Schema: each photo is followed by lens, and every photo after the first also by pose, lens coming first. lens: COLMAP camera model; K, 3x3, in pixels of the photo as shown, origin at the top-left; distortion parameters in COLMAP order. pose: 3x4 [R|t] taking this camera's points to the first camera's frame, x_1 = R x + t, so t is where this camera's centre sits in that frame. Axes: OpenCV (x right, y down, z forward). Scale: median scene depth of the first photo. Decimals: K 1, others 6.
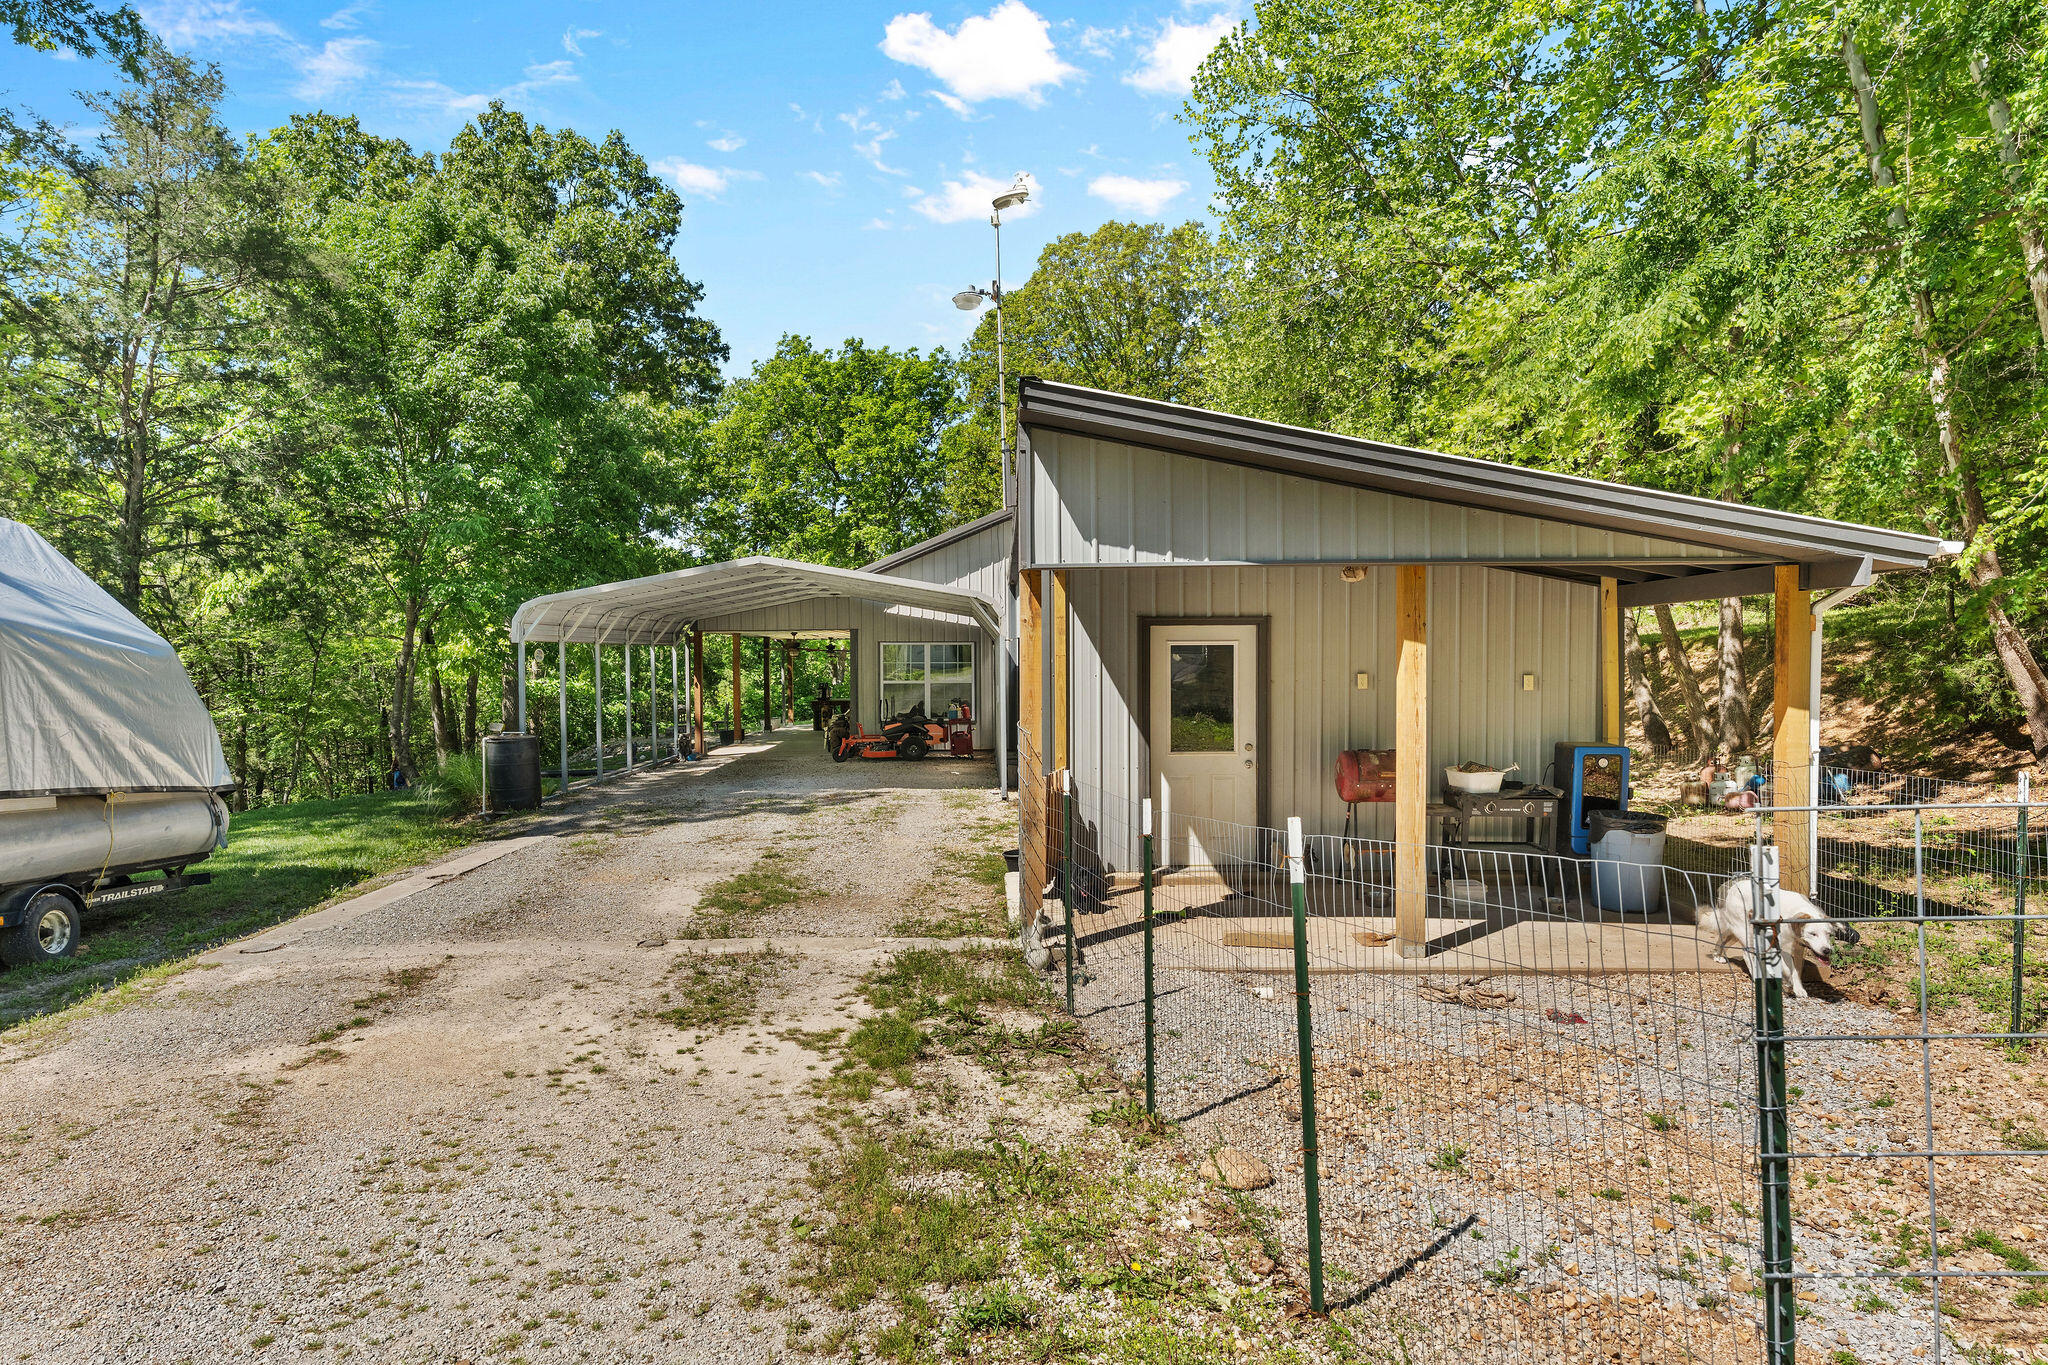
lens RADIAL K [[1201.4, 0, 1023.7], [0, 1201.4, 682.4], [0, 0, 1]] dist [-0.010350, -0.000437]
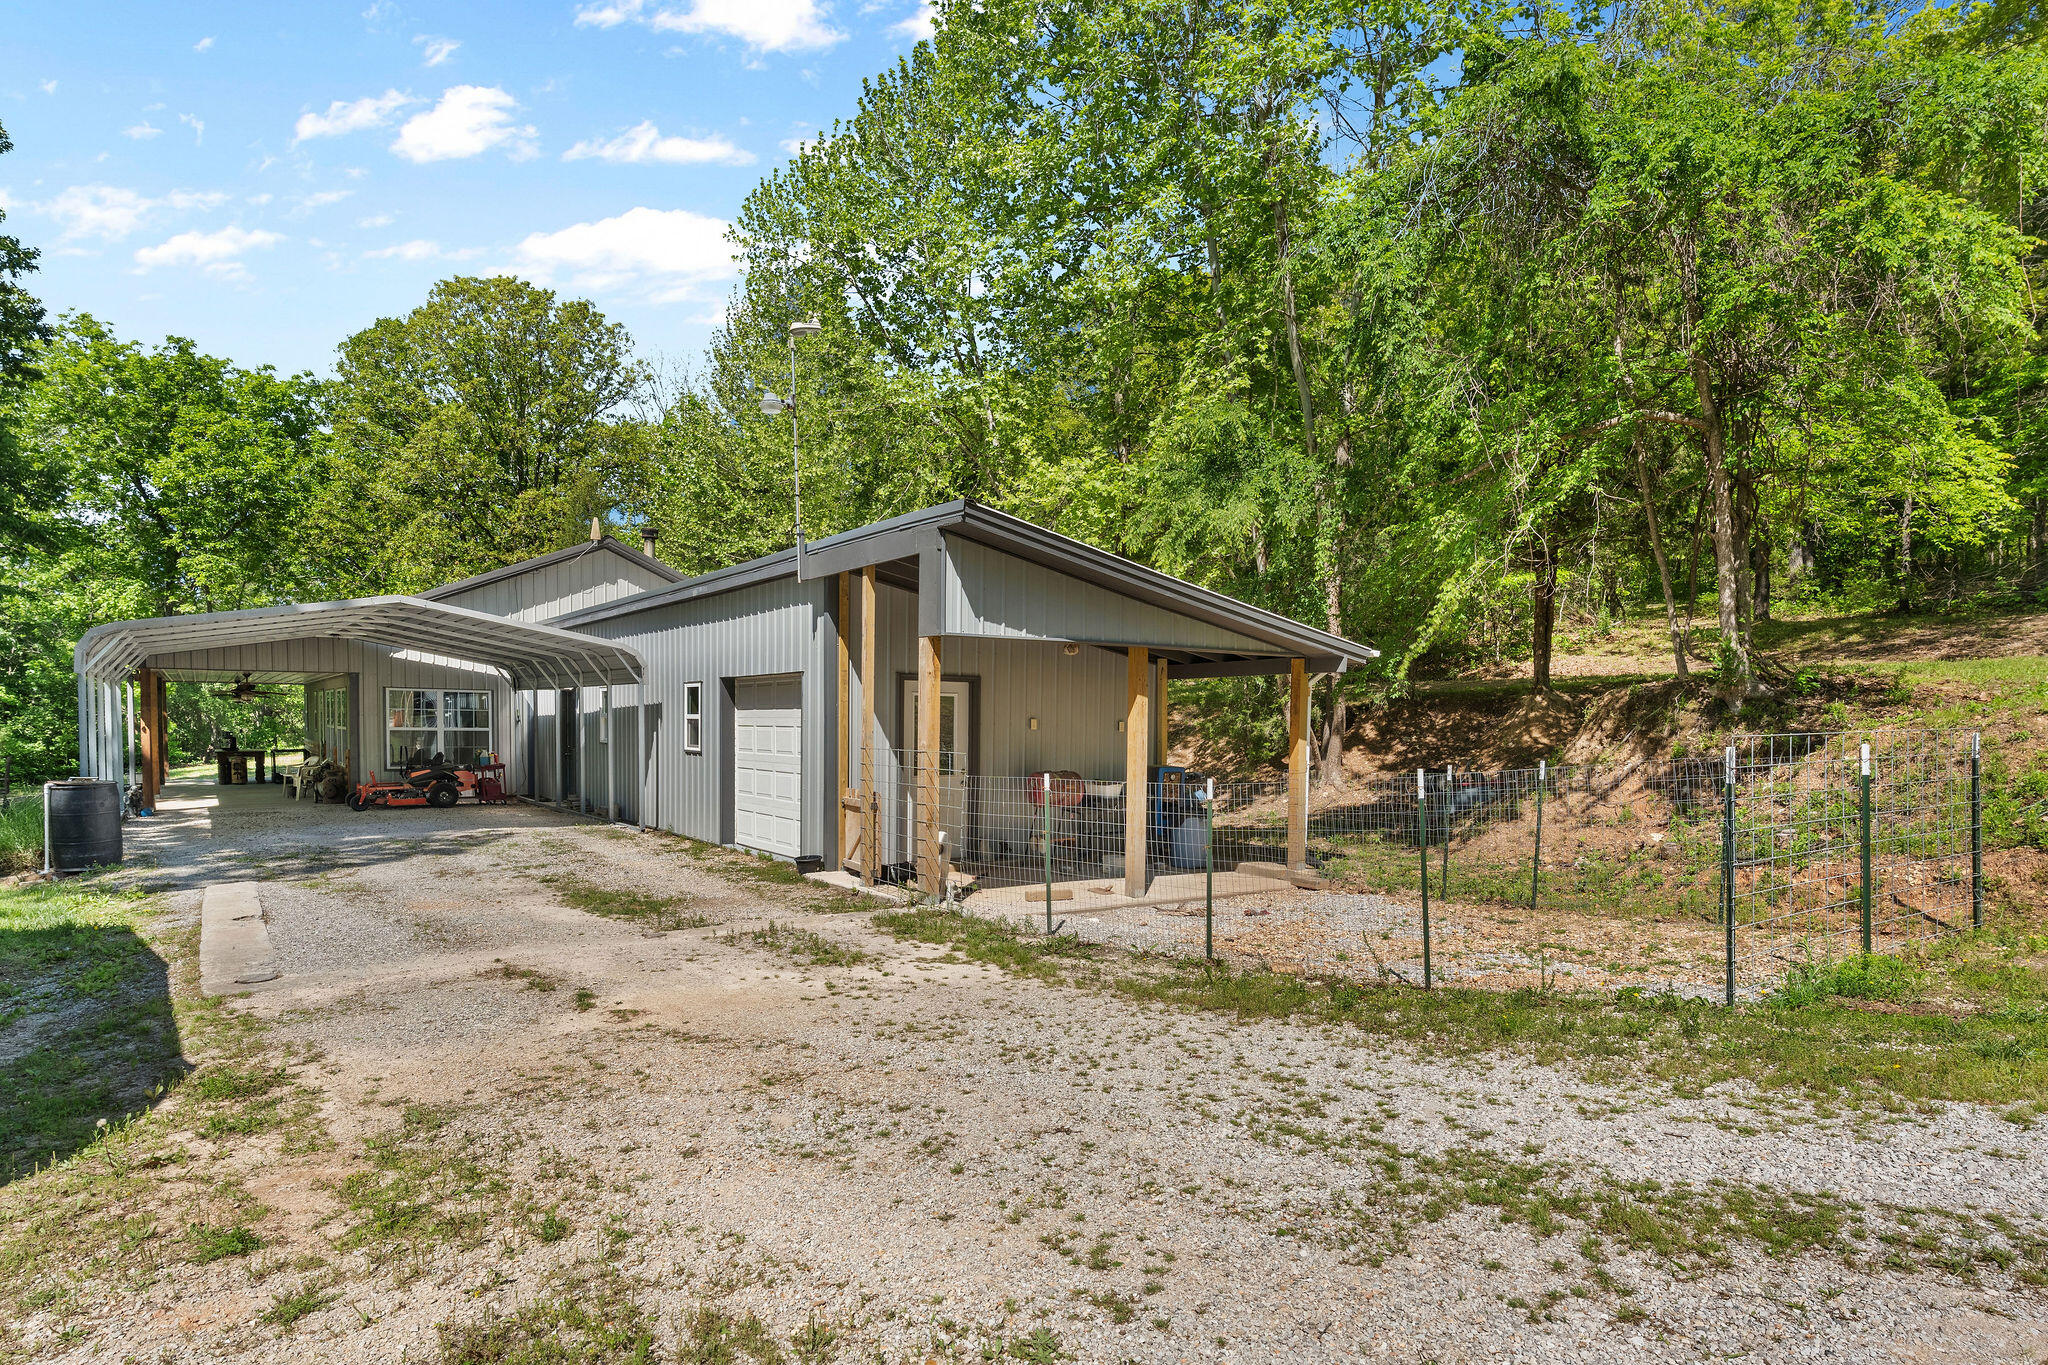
lens RADIAL K [[1133.5, 0, 1030.7], [0, 1133.5, 732.3], [0, 0, 1]] dist [0.000118, 0.000857]
pose [[0.807747, 0.009213, 0.589457, -0.777365], [-0.002934, 0.999928, -0.011608, 0.036618], [-0.589522, 0.007647, 0.807716, -0.130602]]
